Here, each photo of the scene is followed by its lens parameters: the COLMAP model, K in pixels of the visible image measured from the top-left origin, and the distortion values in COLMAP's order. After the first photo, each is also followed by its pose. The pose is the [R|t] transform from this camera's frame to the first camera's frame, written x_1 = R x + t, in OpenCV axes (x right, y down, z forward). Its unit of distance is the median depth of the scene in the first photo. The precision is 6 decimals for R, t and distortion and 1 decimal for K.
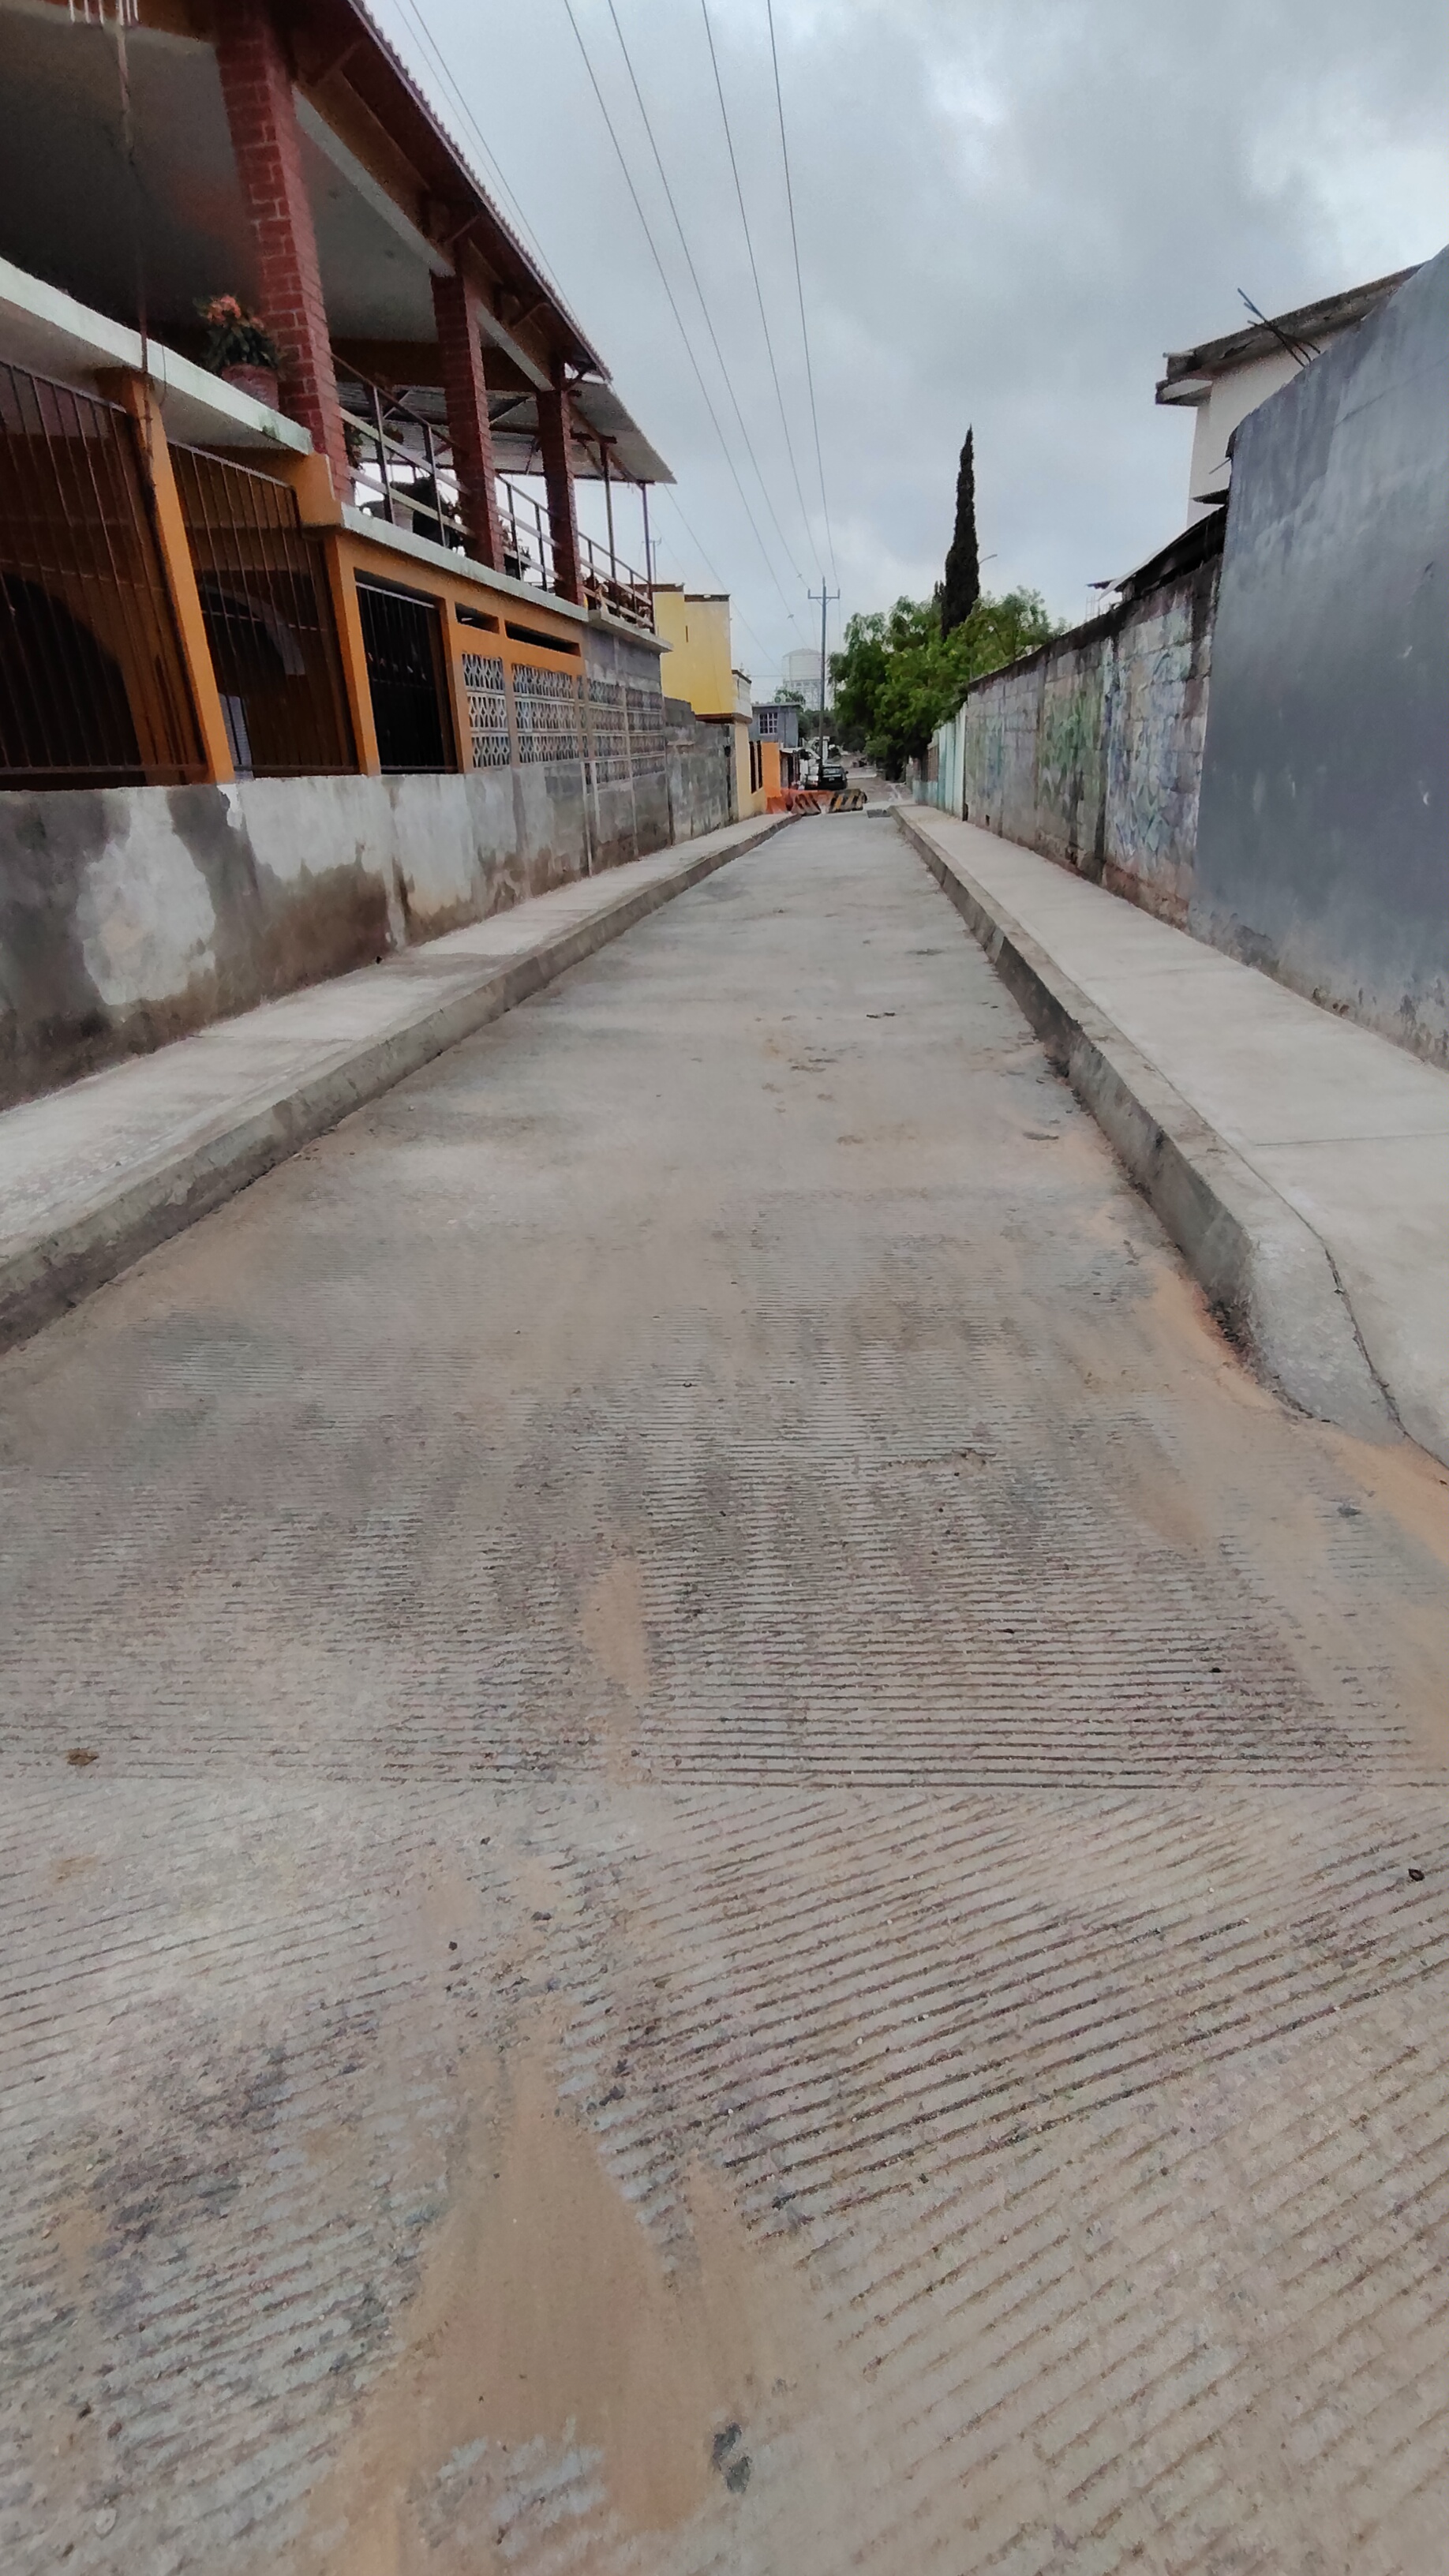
lens RADIAL K [[1271.3, 0, 735.7], [0, 1271.3, 1302.1], [0, 0, 1]] dist [0.000262, -0.000326]
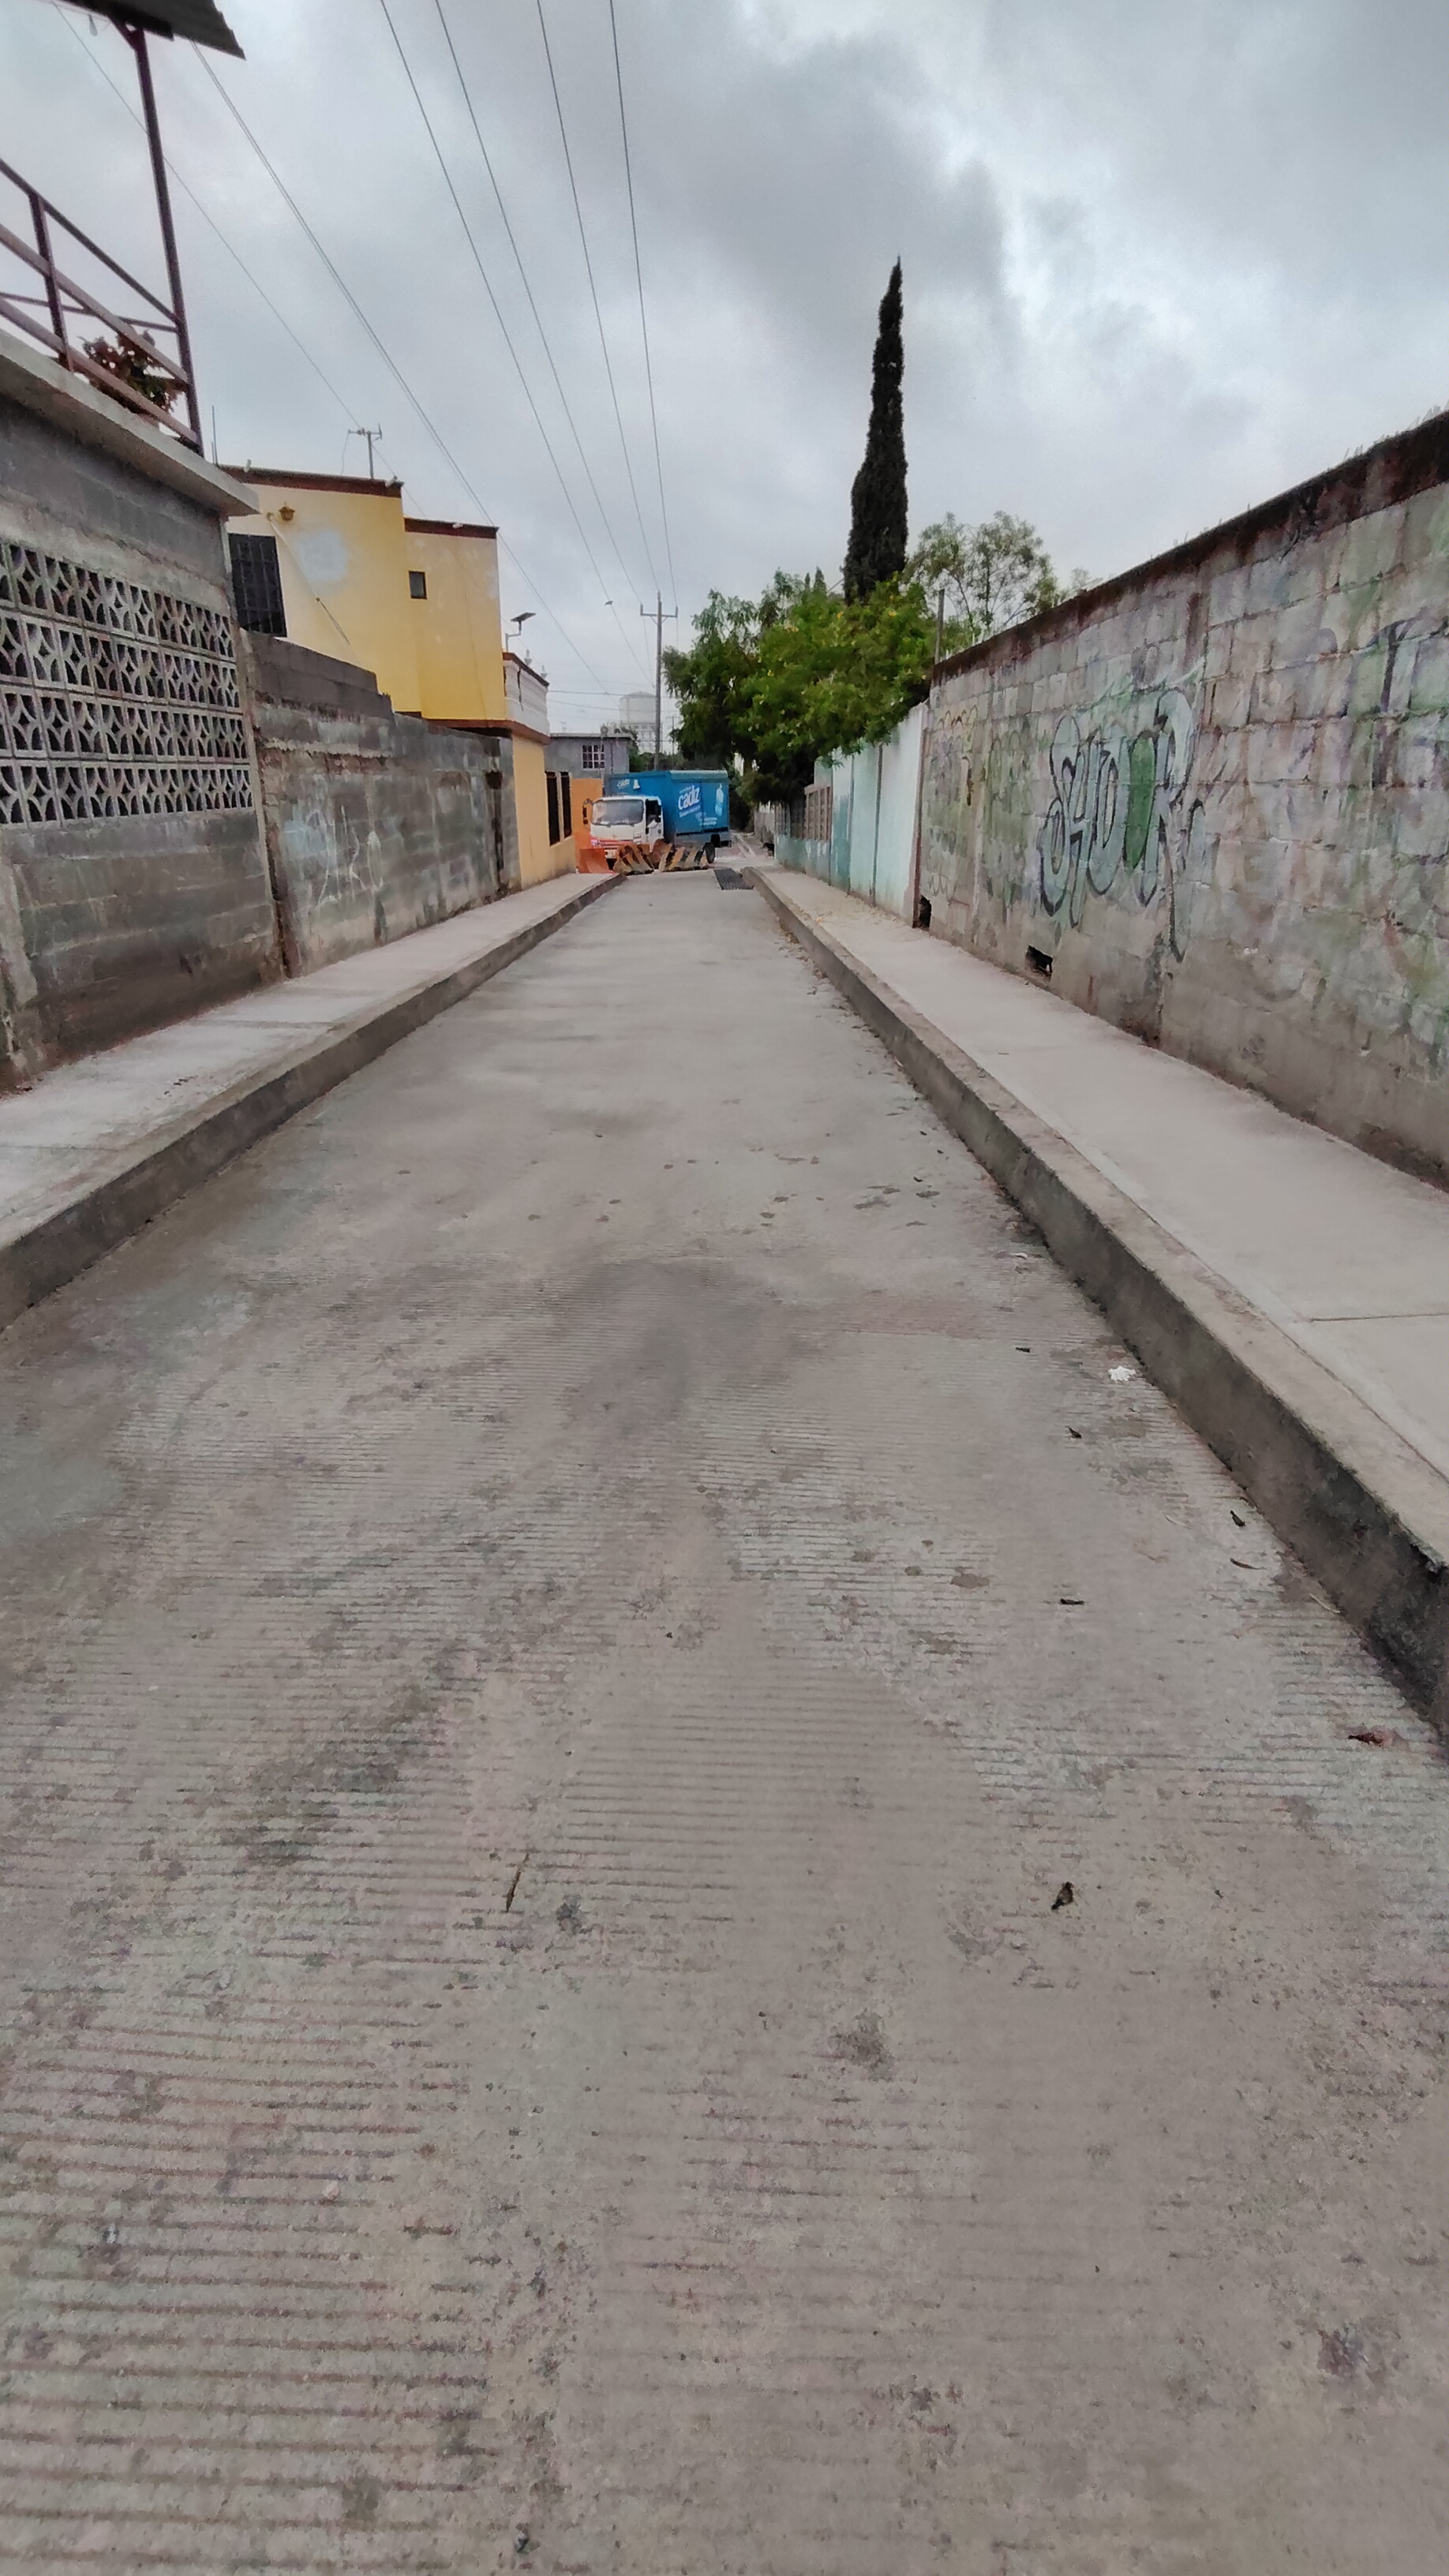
lens RADIAL K [[1290.3, 0, 724.5], [0, 1290.3, 1288.0], [0, 0, 1]] dist [-0.003200, 0.000133]
pose [[0.993151, 0.003038, 0.116796, 0.062272], [0.002090, 0.999040, -0.043761, -0.322461], [-0.116817, 0.043706, 0.992191, 0.761169]]
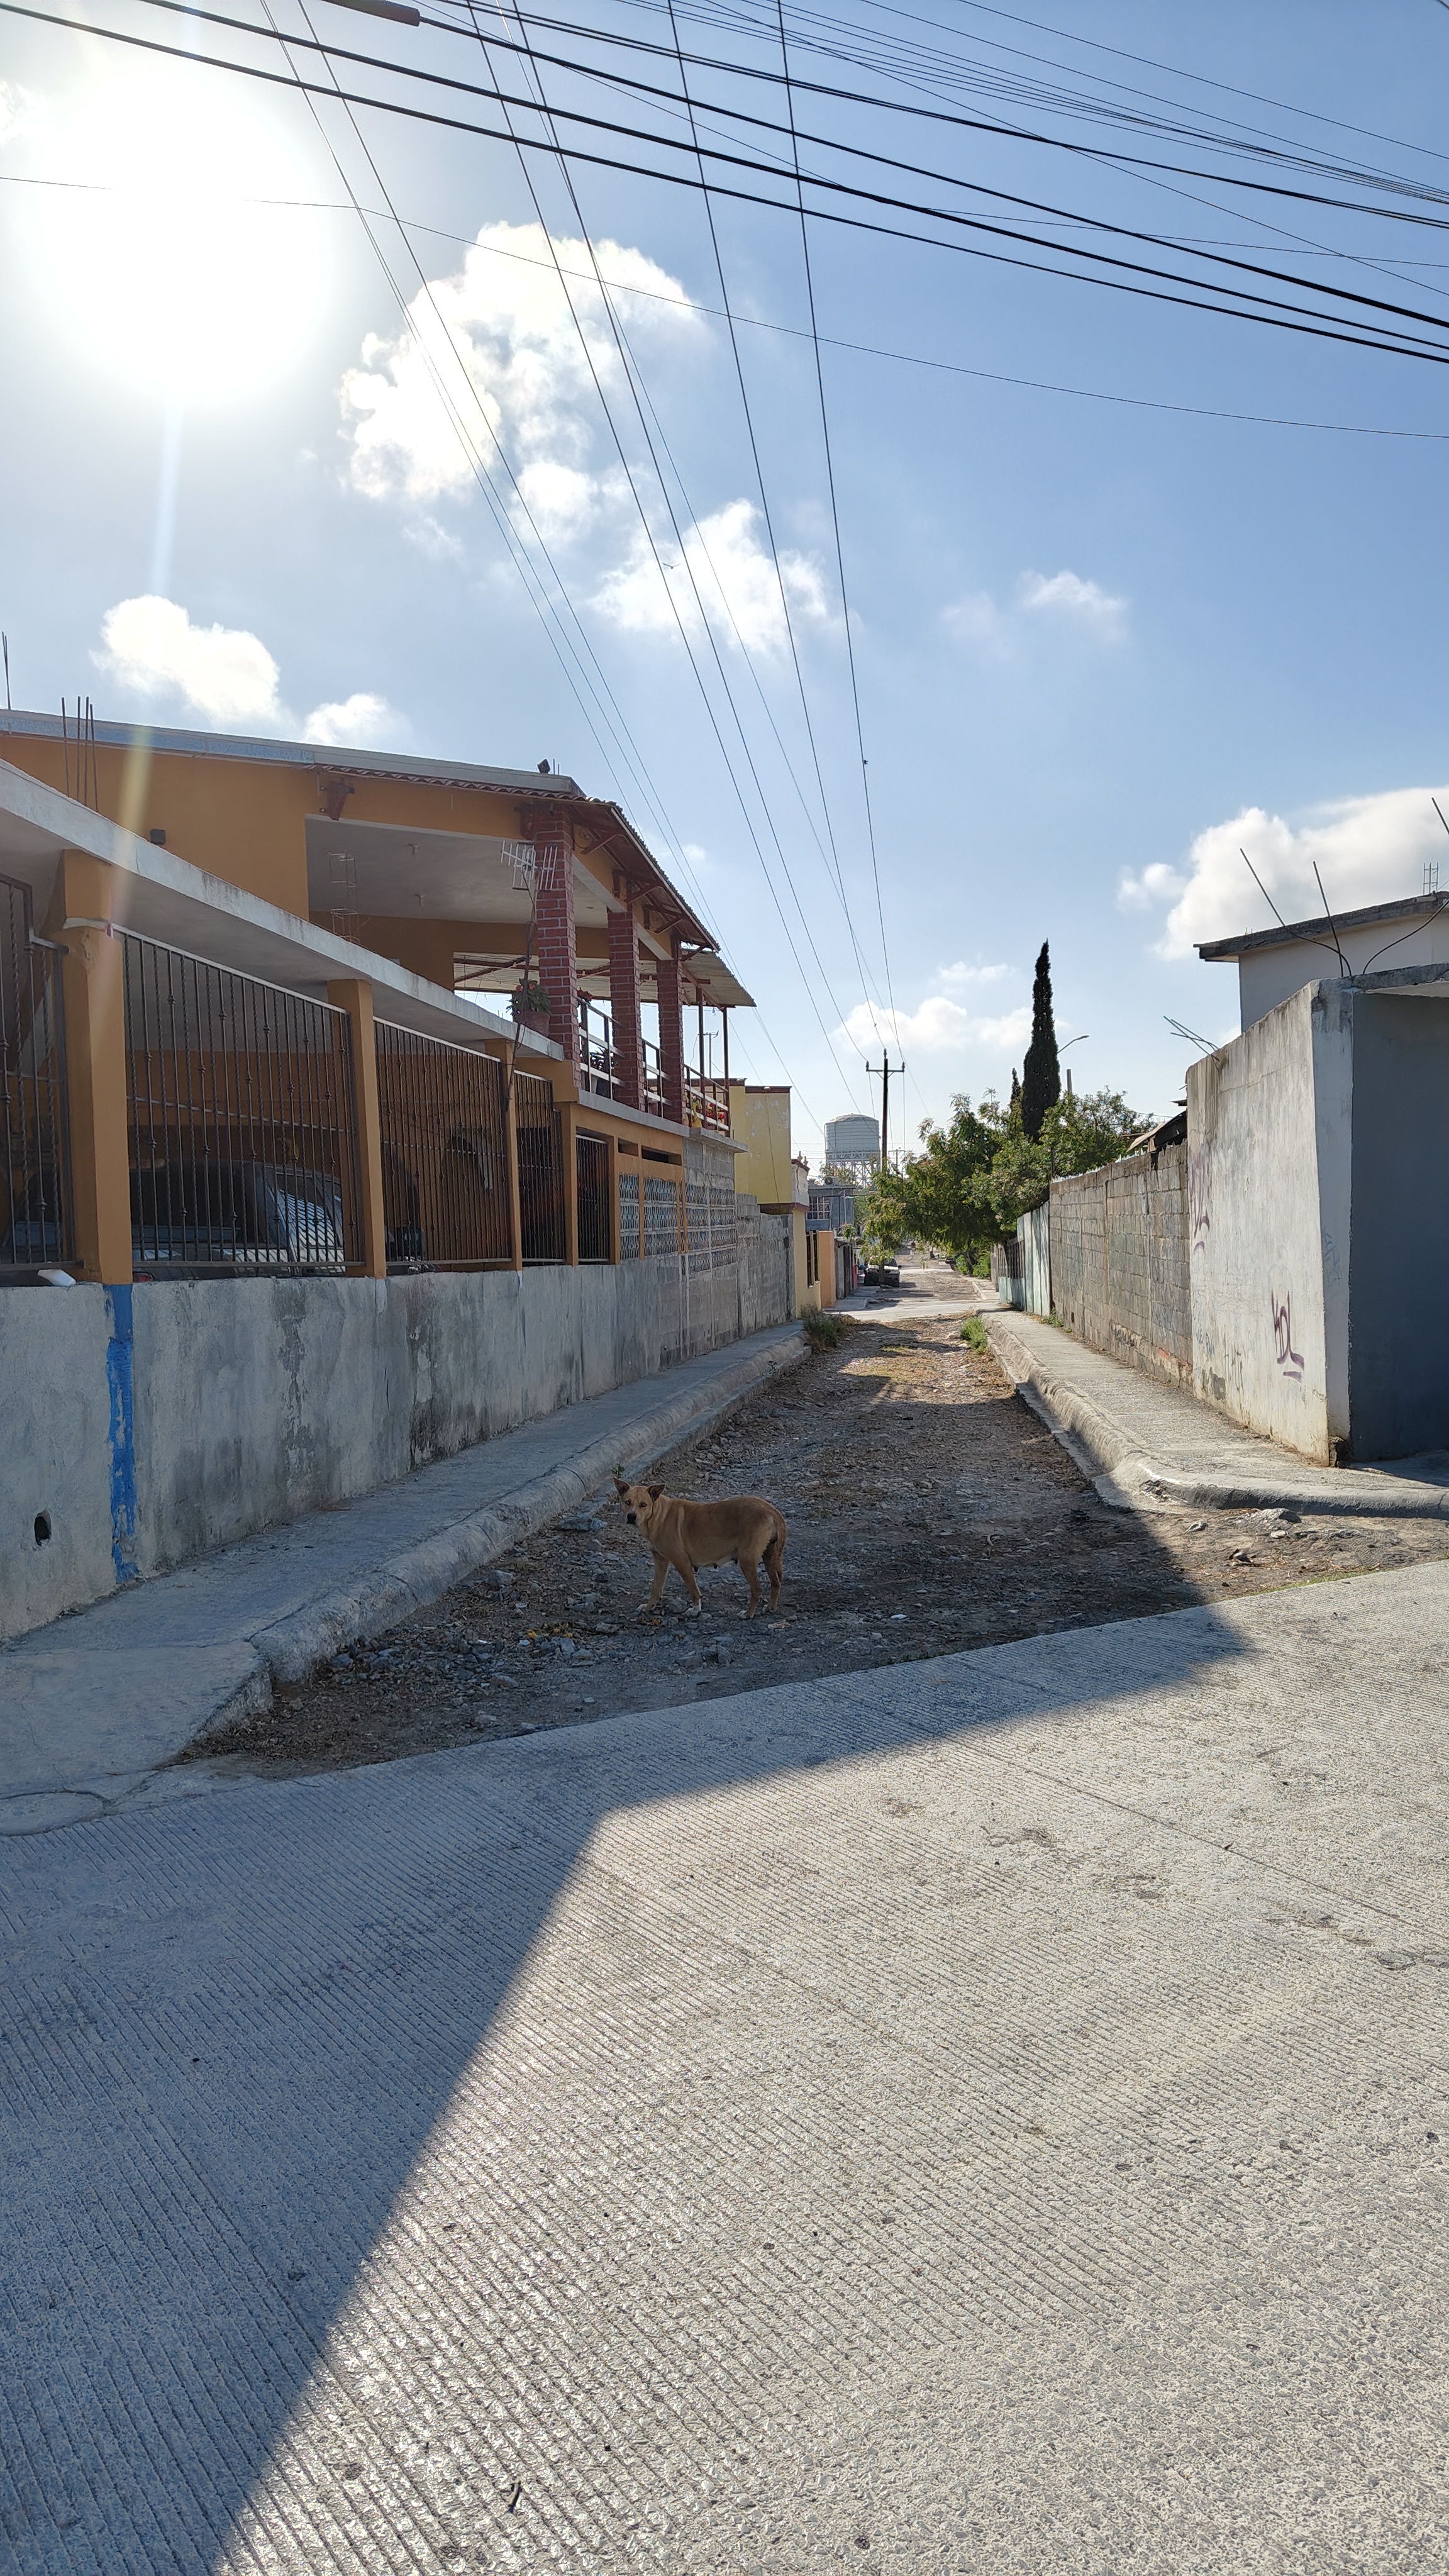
lens RADIAL K [[1893.2, 0, 724.5], [0, 1893.2, 1288.0], [0, 0, 1]] dist [0.022183, 0.003320]
pose [[0.999638, 0.020187, -0.017774, -0.050231], [-0.025345, 0.928206, -0.371202, 0.175674], [0.009005, 0.371518, 0.928382, -0.429930]]
